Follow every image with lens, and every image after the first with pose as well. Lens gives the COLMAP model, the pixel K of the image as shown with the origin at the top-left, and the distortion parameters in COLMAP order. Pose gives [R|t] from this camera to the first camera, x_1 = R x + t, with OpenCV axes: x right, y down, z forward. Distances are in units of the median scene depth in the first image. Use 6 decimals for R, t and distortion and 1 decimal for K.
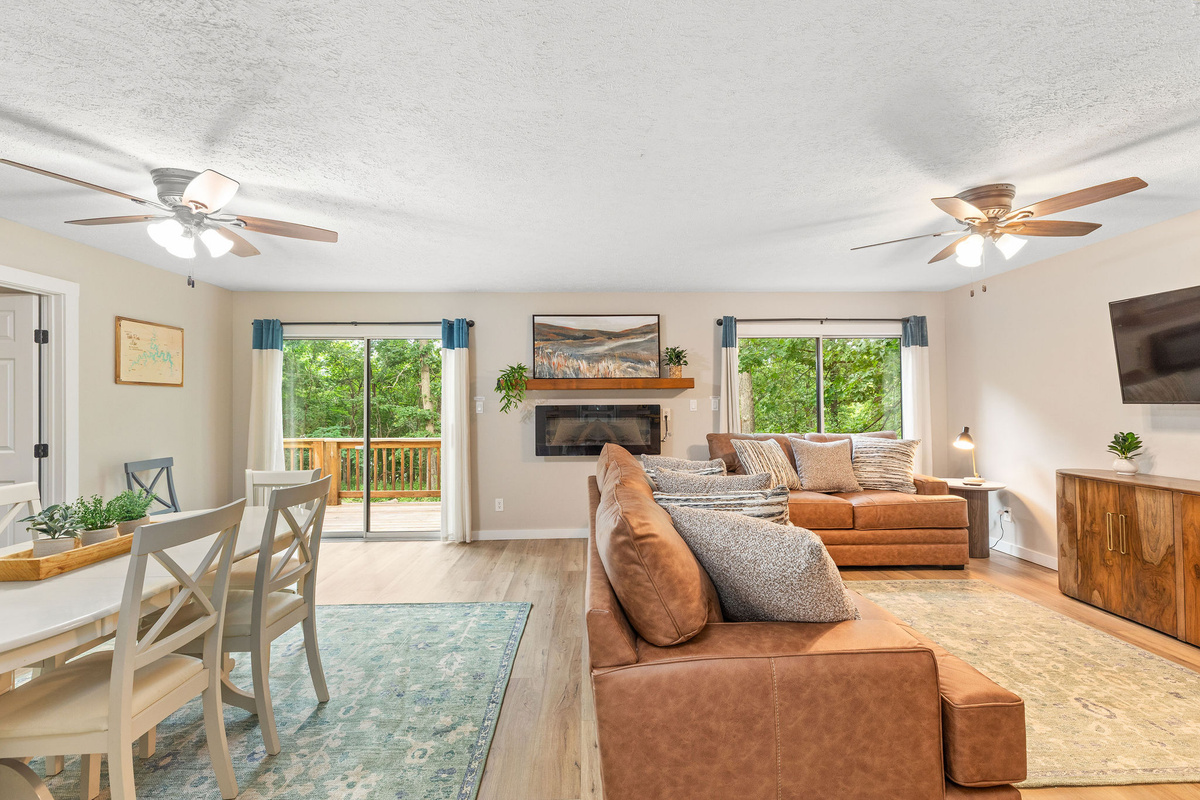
lens RADIAL K [[539.2, 0, 605.1], [0, 539.2, 398.8], [0, 0, 1]] dist [-0.003222, -0.000039]
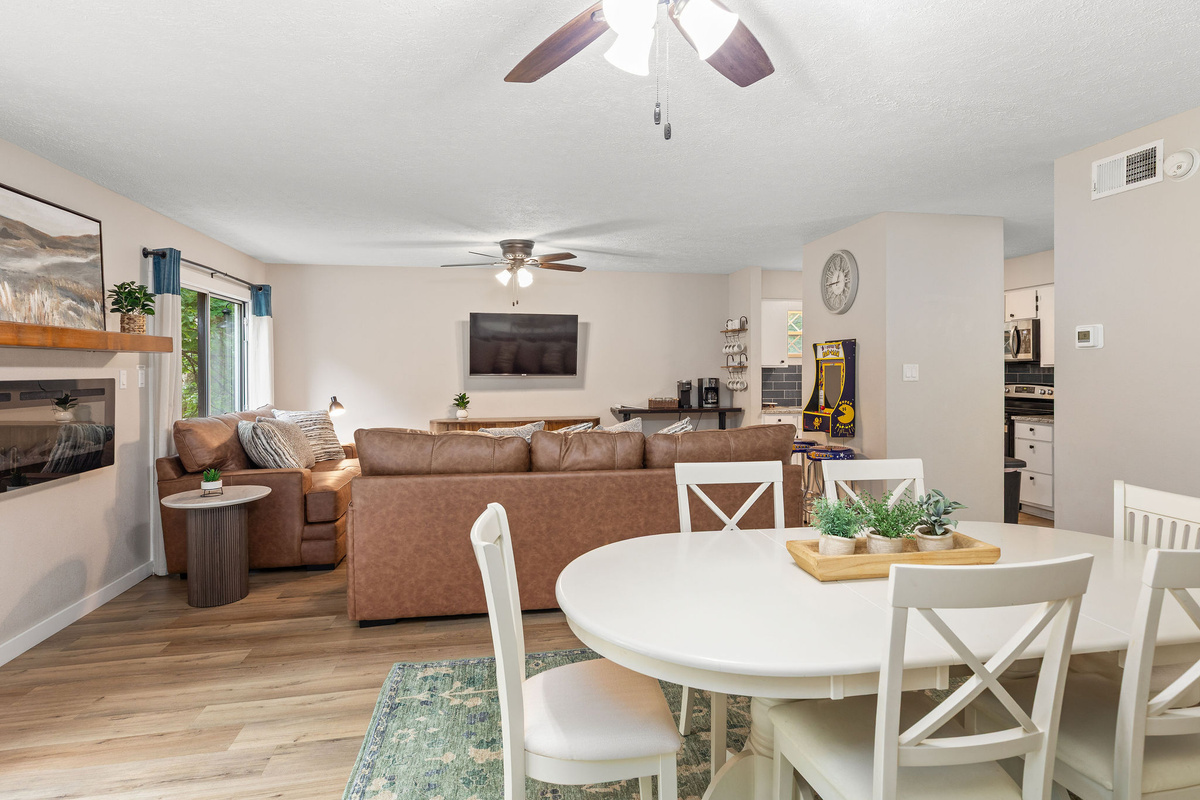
lens RADIAL K [[635.2, 0, 629.0], [0, 635.2, 376.4], [0, 0, 1]] dist [0.003950, -0.002786]
pose [[-0.181861, -0.003911, 0.983316, -0.669838], [-0.010899, 0.999939, 0.001961, 0.000906], [-0.983264, -0.010361, -0.181893, 0.573392]]
